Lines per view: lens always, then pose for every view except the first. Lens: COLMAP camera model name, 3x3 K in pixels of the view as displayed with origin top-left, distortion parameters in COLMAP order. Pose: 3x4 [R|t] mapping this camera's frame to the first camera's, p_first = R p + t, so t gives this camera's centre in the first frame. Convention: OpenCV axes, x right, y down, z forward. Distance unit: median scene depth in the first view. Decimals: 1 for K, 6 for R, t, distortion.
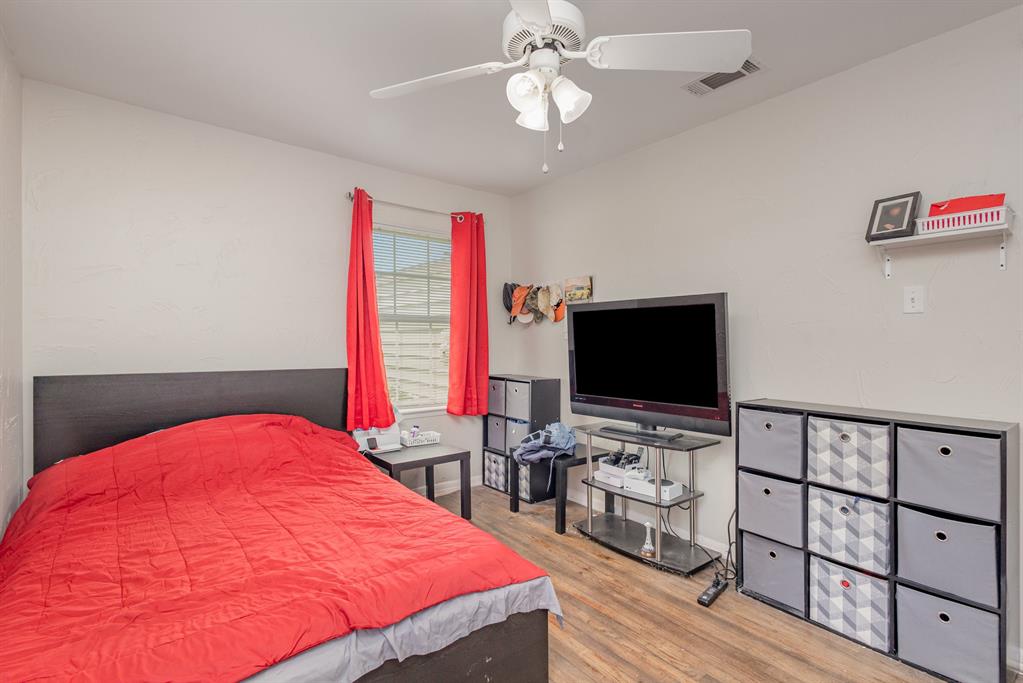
lens RADIAL K [[478.0, 0, 511.5], [0, 478.0, 341.5], [0, 0, 1]] dist [0.001033, 0.000033]
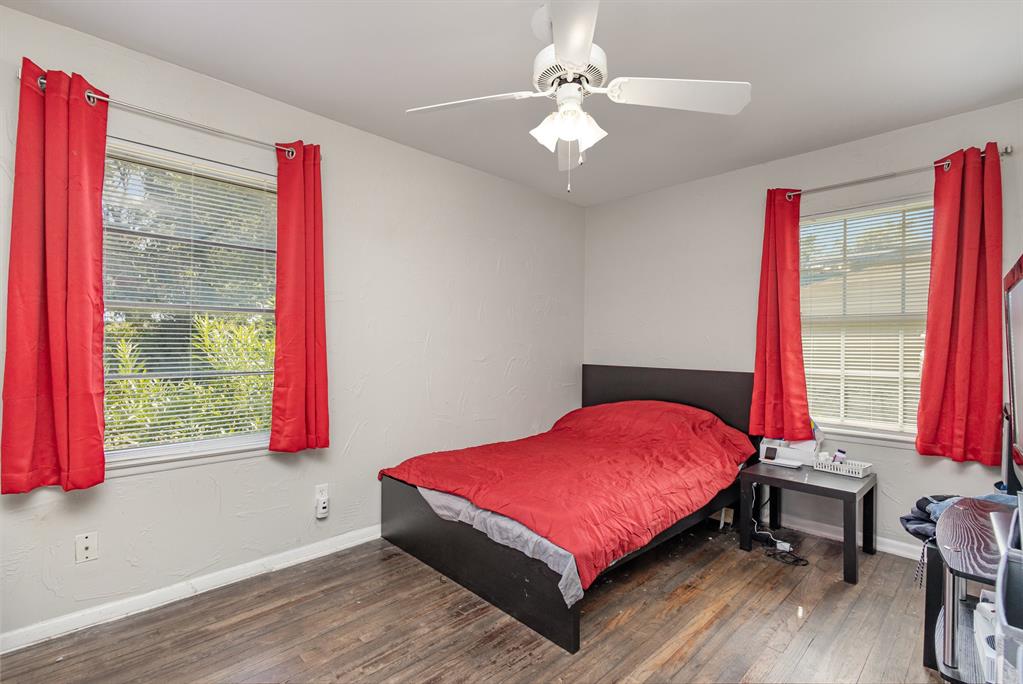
lens RADIAL K [[478.0, 0, 511.5], [0, 478.0, 342.0], [0, 0, 1]] dist [0.001033, 0.000033]
pose [[0.090633, -0.009067, -0.995843, 0.817157], [-0.009712, 0.999903, -0.009988, 0.006689], [0.995837, 0.010577, 0.090536, 0.524779]]
